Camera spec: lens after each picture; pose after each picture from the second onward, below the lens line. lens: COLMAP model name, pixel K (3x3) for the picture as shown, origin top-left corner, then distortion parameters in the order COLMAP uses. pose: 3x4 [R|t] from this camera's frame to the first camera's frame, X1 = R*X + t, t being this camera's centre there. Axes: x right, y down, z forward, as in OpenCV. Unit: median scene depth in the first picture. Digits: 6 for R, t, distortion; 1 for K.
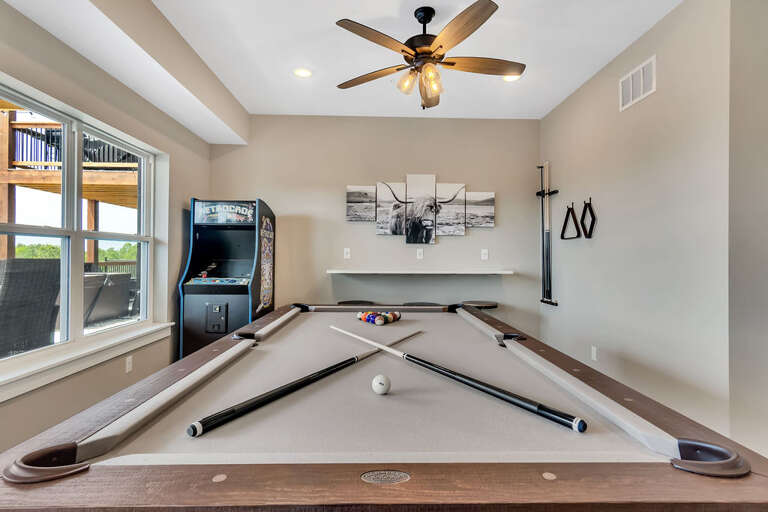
lens RADIAL K [[411.8, 0, 384.7], [0, 411.8, 252.2], [0, 0, 1]] dist [0.017429, 0.001224]
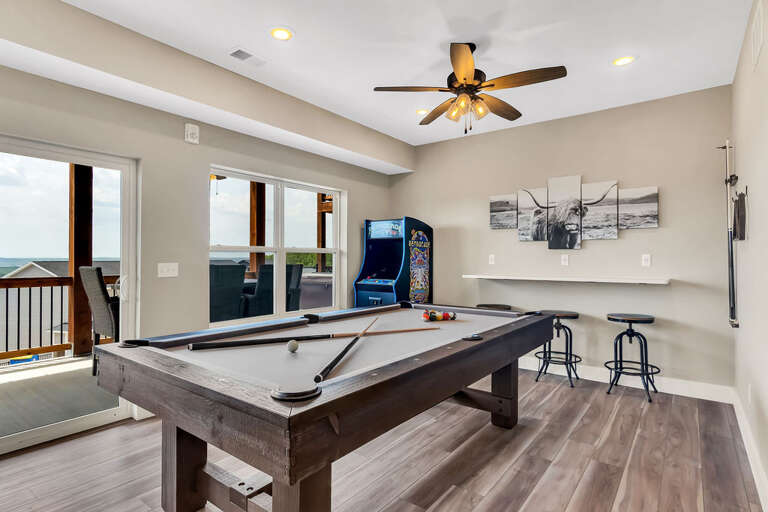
lens RADIAL K [[411.8, 0, 382.4], [0, 411.8, 256.4], [0, 0, 1]] dist [0.017429, 0.001224]
pose [[0.778994, -0.009012, -0.626966, 0.360790], [0.010547, 0.999944, -0.001269, -0.007322], [0.626942, -0.005624, 0.779045, -0.013179]]
